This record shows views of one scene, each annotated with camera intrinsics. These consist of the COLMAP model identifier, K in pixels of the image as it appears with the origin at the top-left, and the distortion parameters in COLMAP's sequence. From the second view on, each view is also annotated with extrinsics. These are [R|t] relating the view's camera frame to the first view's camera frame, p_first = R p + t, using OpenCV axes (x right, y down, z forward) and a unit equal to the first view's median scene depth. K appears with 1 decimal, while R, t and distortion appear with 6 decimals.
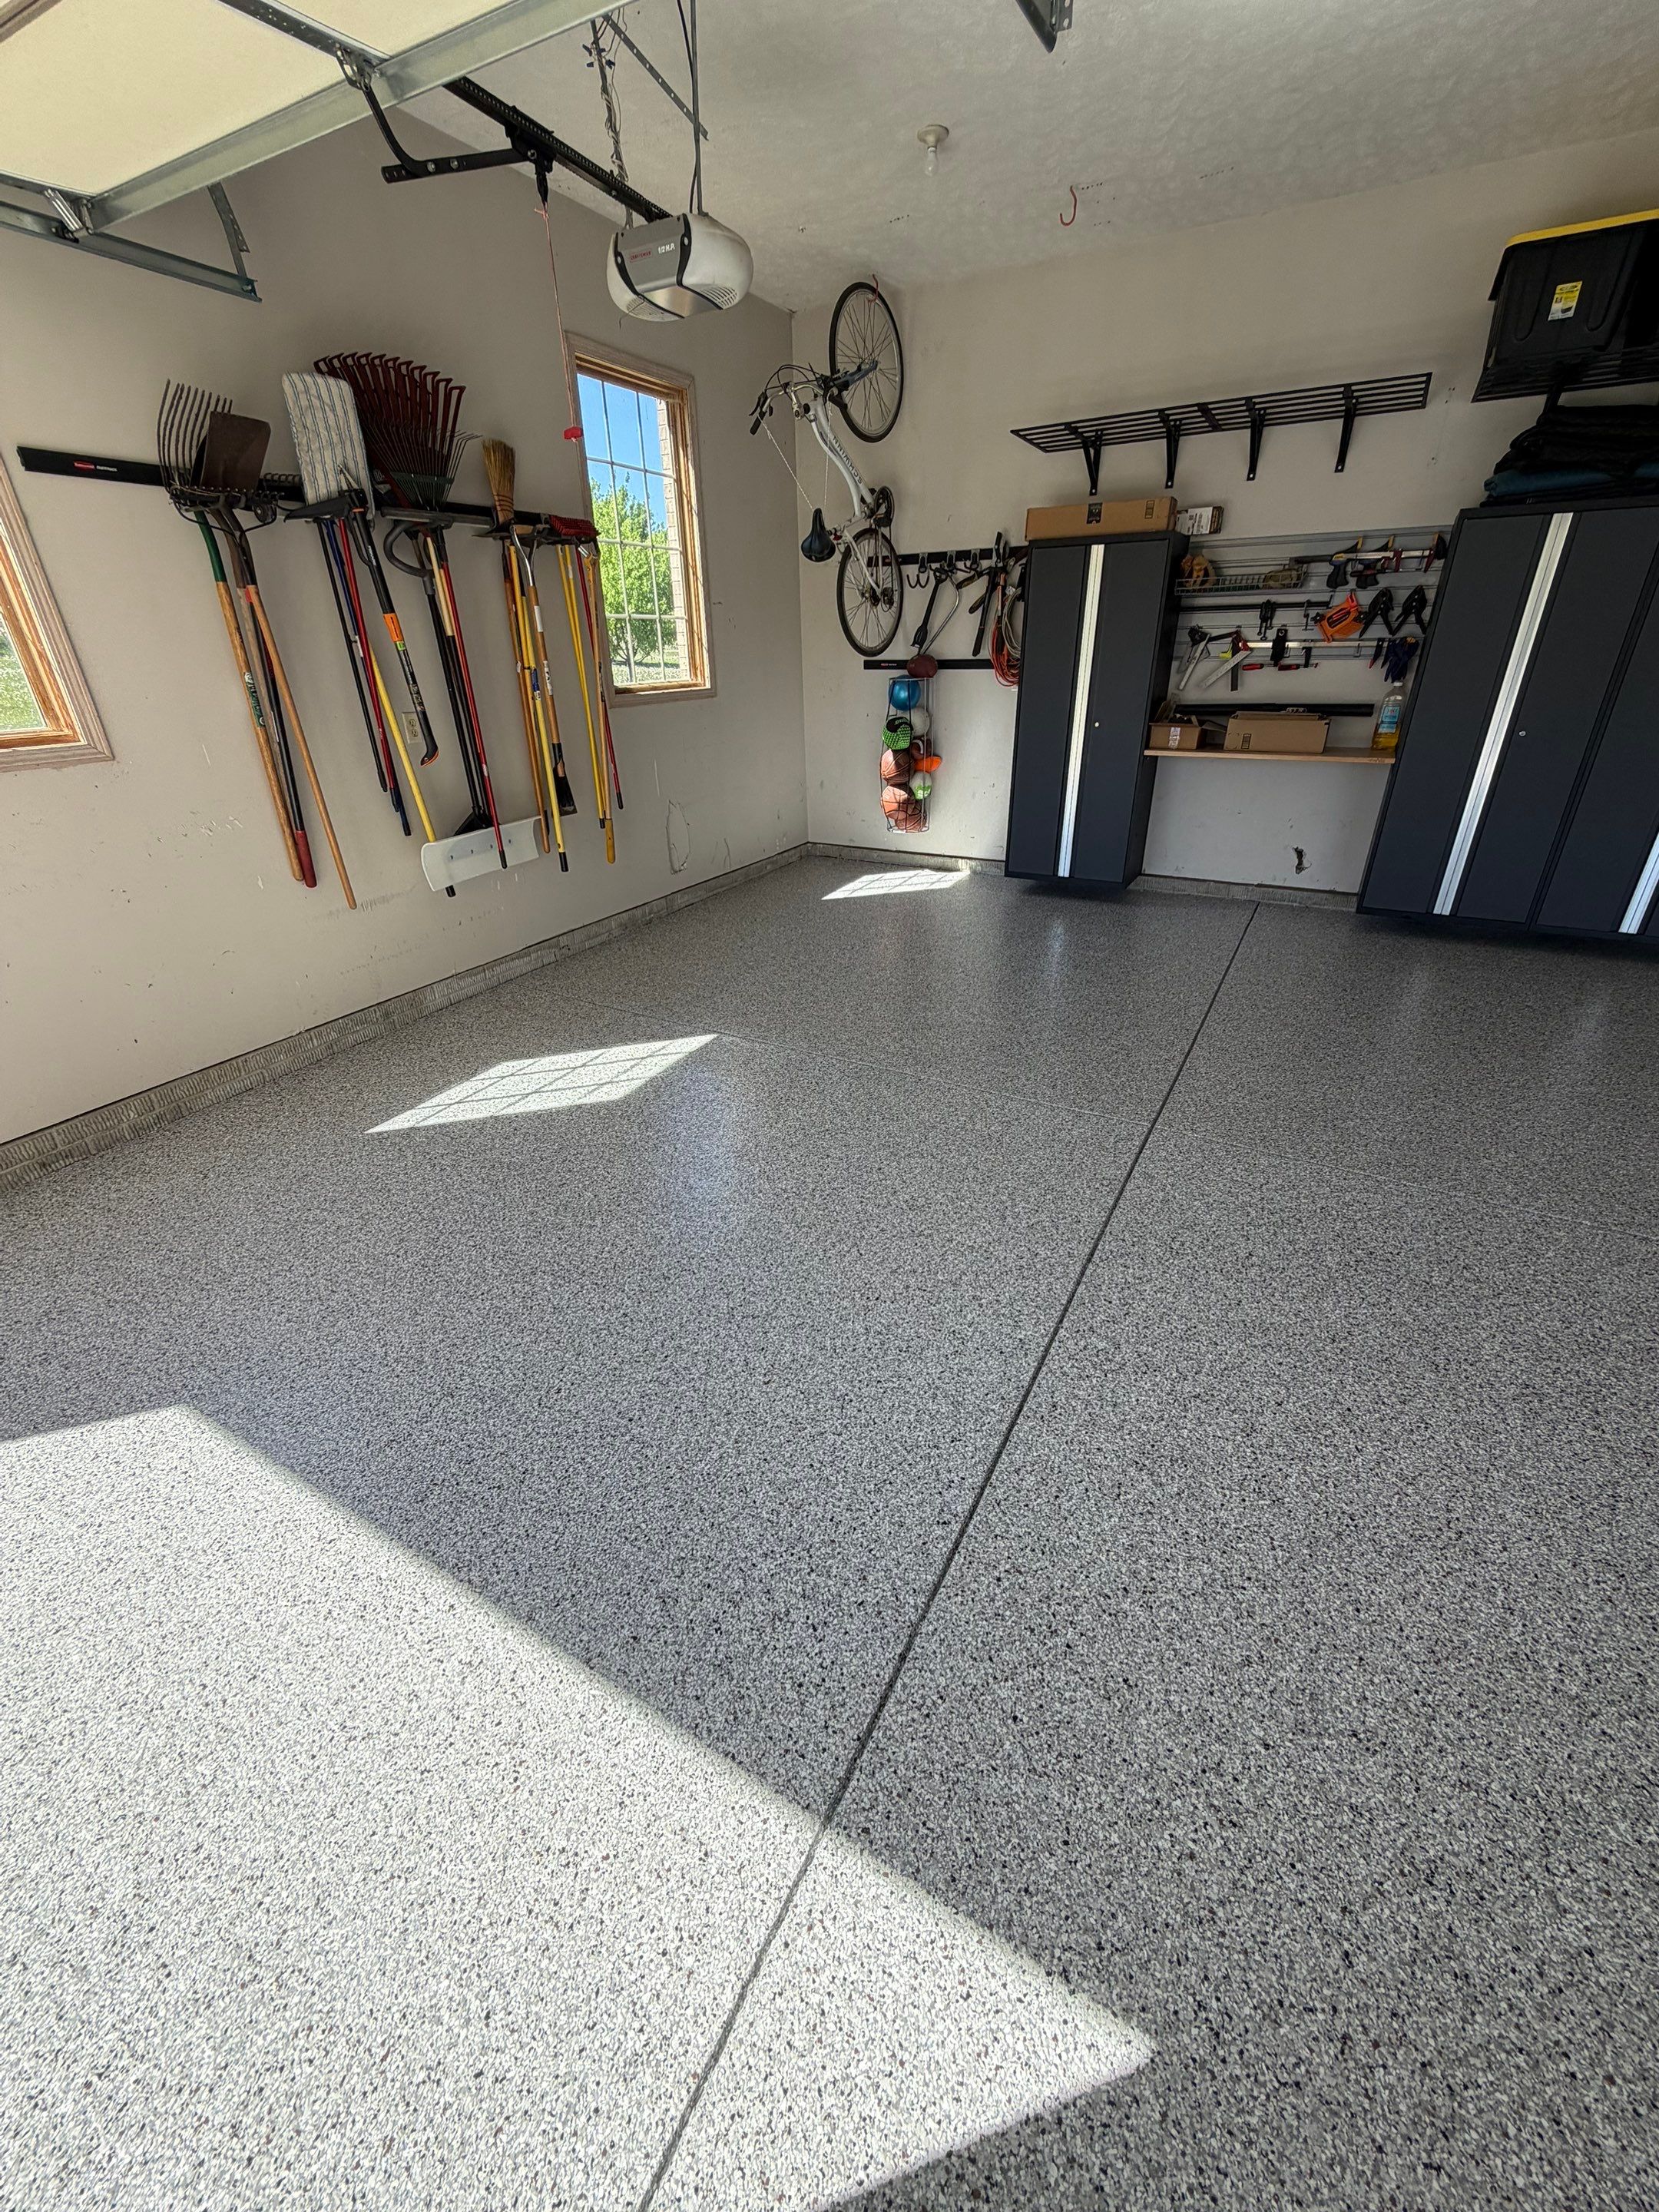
lens RADIAL K [[878.1, 0, 827.0], [0, 878.1, 1103.1], [0, 0, 1]] dist [0.001916, -0.000615]
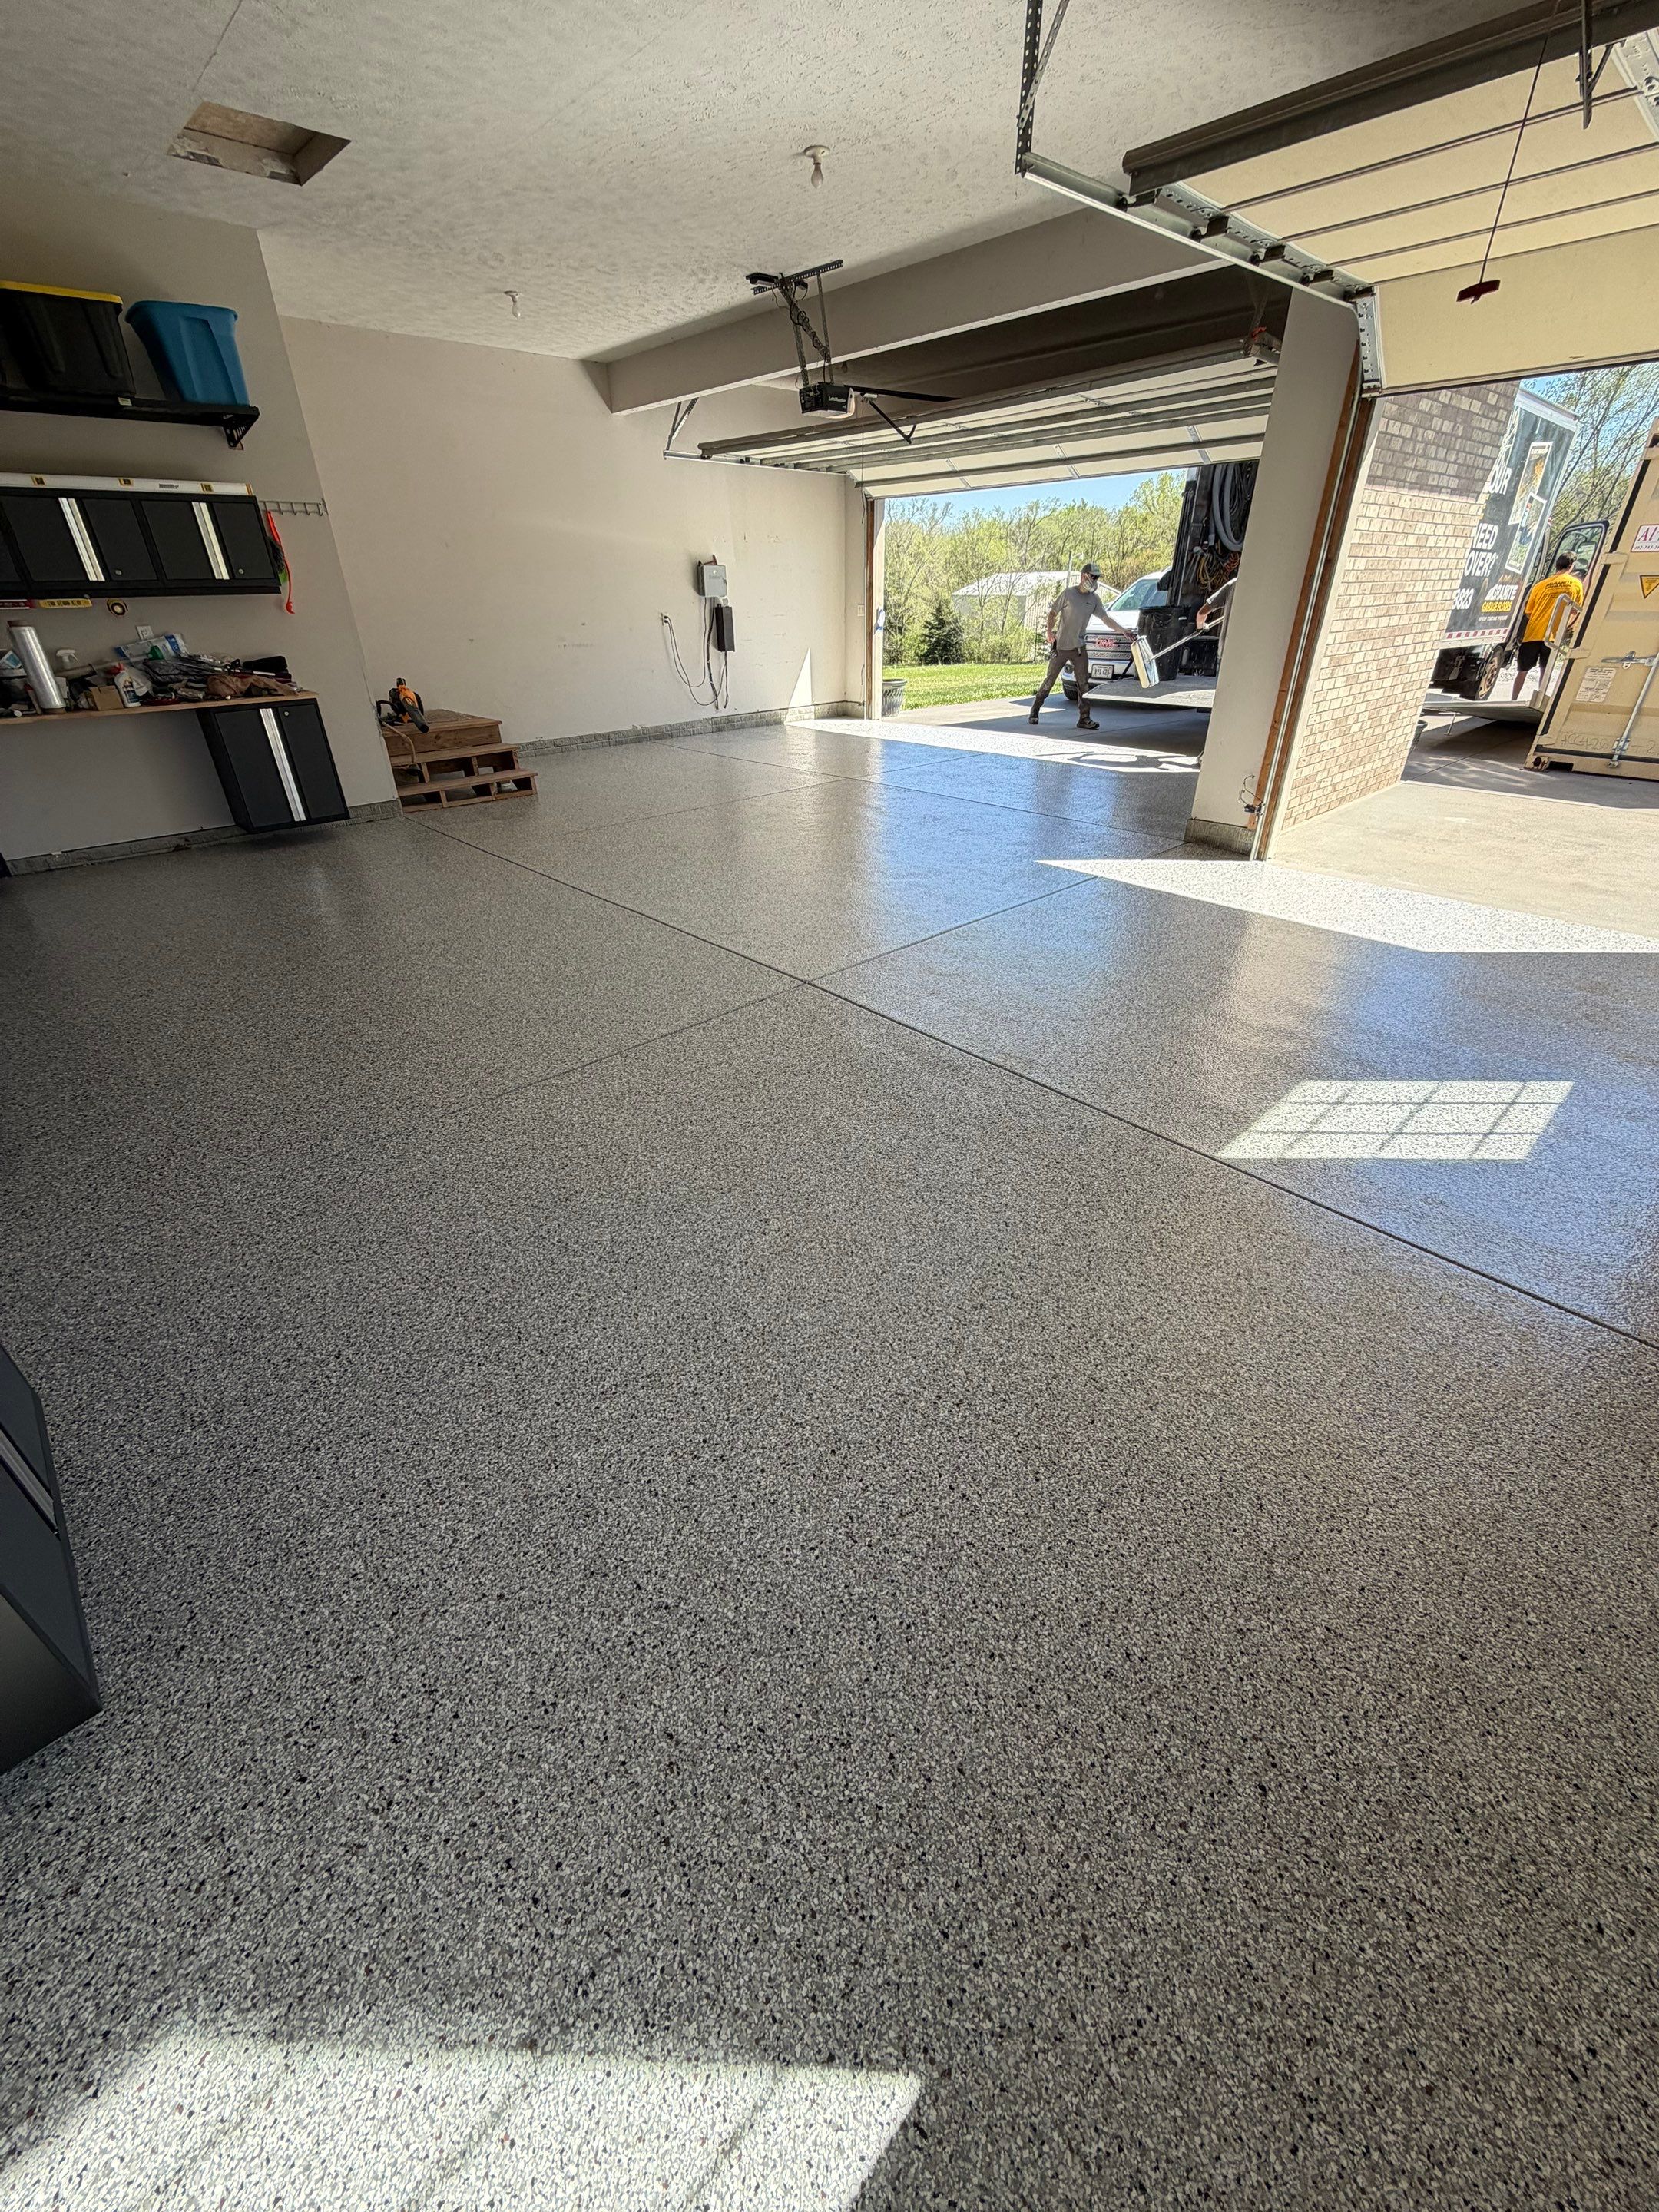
lens RADIAL K [[878.1, 0, 827.0], [0, 878.1, 1103.1], [0, 0, 1]] dist [0.001916, -0.000615]
pose [[-0.953161, -0.123313, 0.276183, -0.017568], [0.171539, 0.531668, 0.829399, -0.681665], [-0.249114, 0.837928, -0.485613, 1.302844]]
